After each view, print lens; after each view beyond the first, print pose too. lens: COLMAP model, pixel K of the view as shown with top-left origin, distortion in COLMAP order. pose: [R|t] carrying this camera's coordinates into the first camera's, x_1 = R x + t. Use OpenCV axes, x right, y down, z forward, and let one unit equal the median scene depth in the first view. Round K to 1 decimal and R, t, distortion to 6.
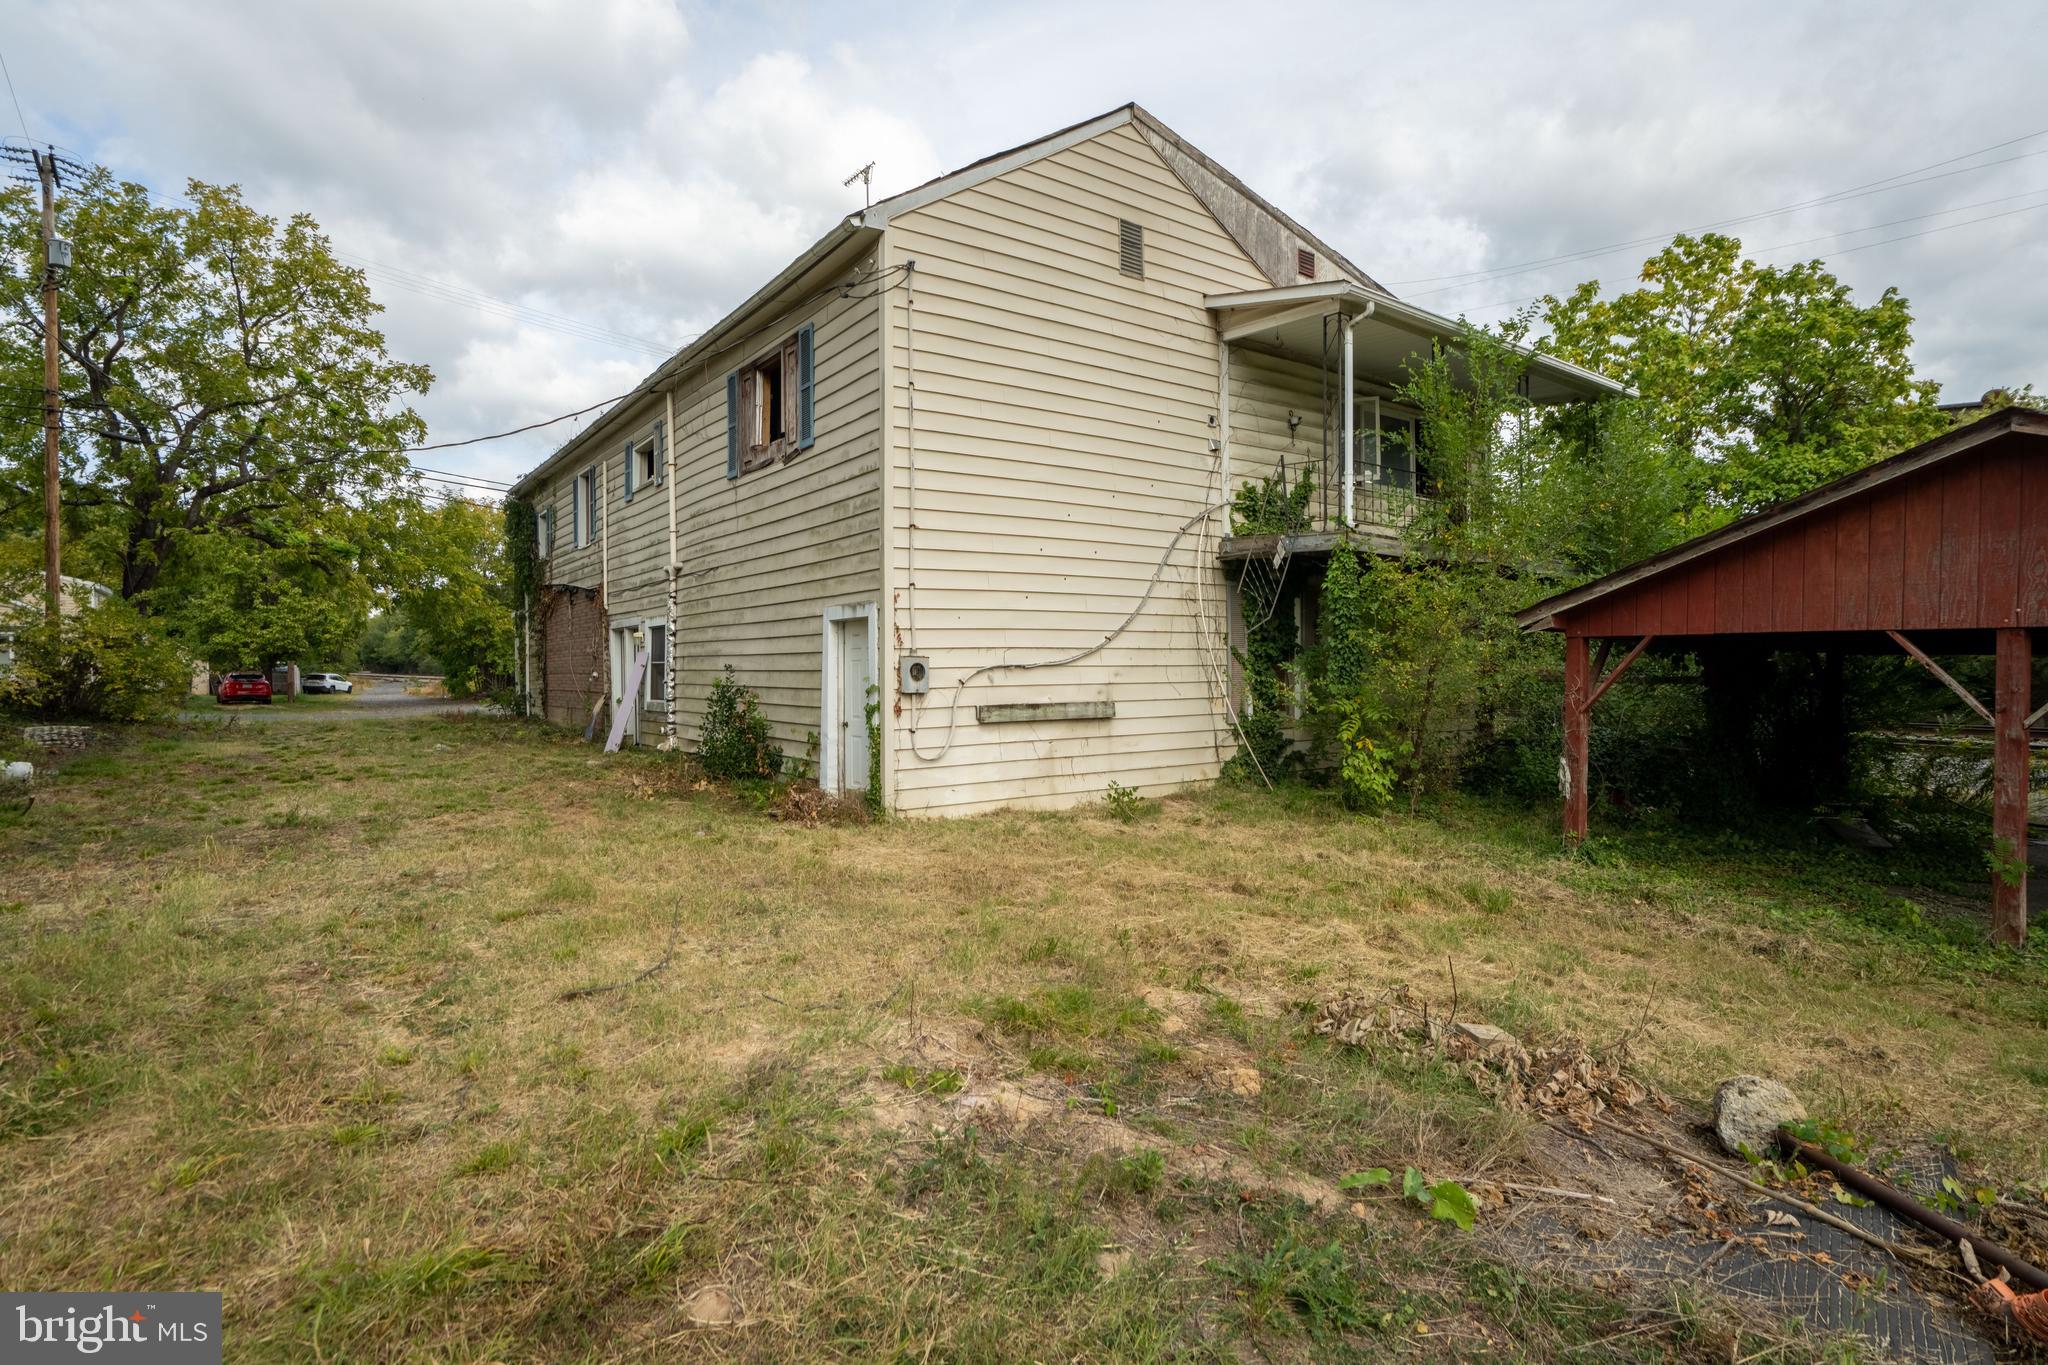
lens RADIAL K [[1041.4, 0, 1018.9], [0, 1041.4, 671.2], [0, 0, 1]] dist [-0.003964, 0.000869]
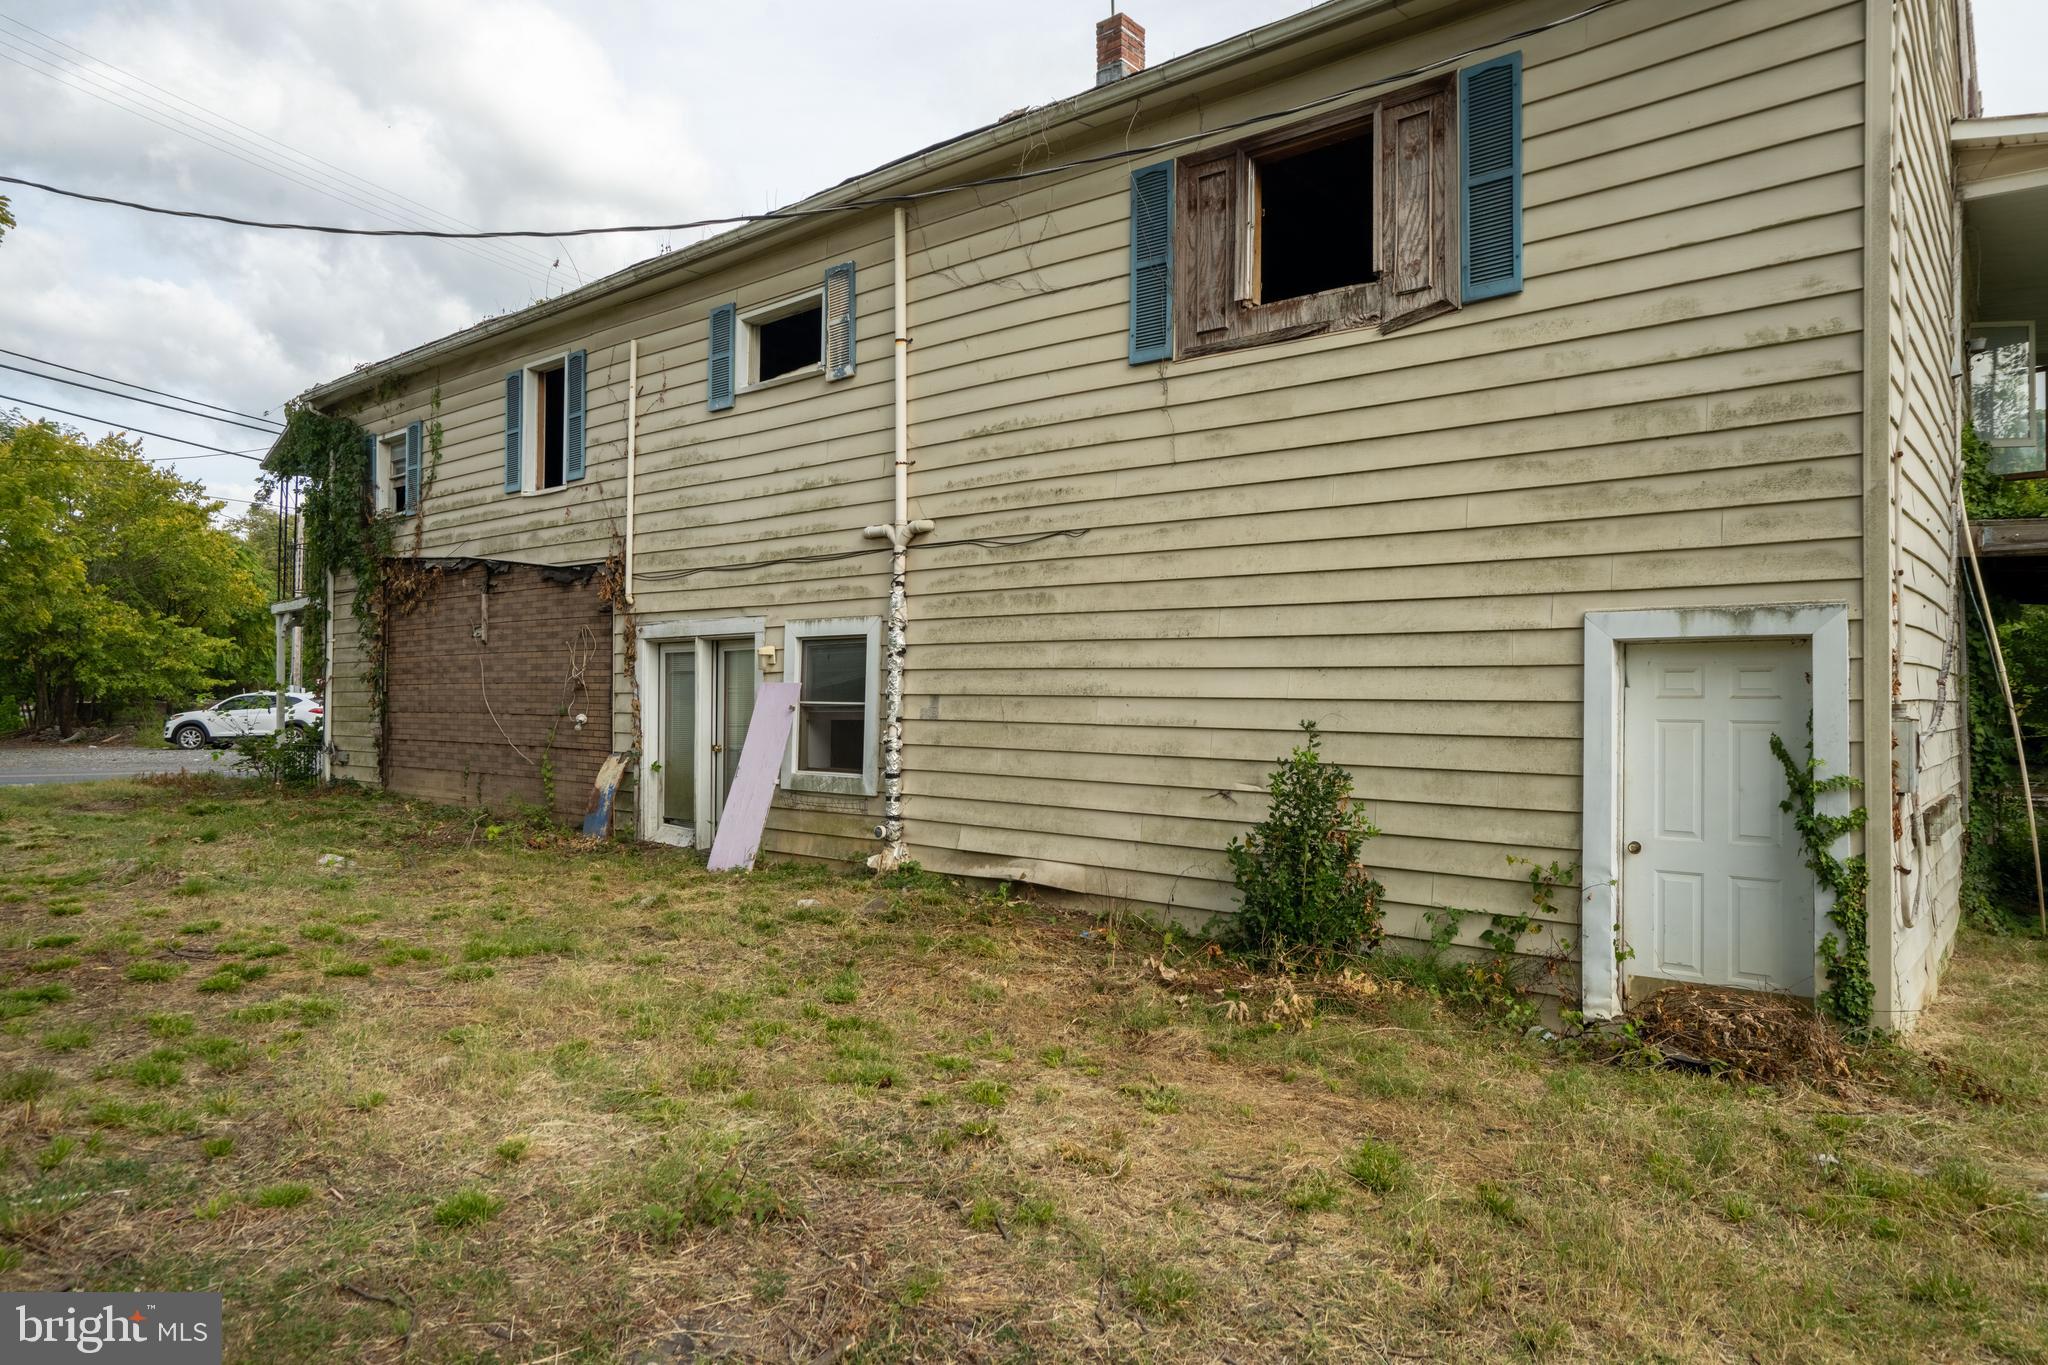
lens RADIAL K [[1230.2, 0, 1030.4], [0, 1230.2, 690.1], [0, 0, 1]] dist [-0.014731, 0.001783]
pose [[0.964195, 0.024898, 0.264023, -0.488202], [-0.020791, 0.999616, -0.018339, -0.006448], [-0.264378, 0.012193, 0.964342, 0.412388]]
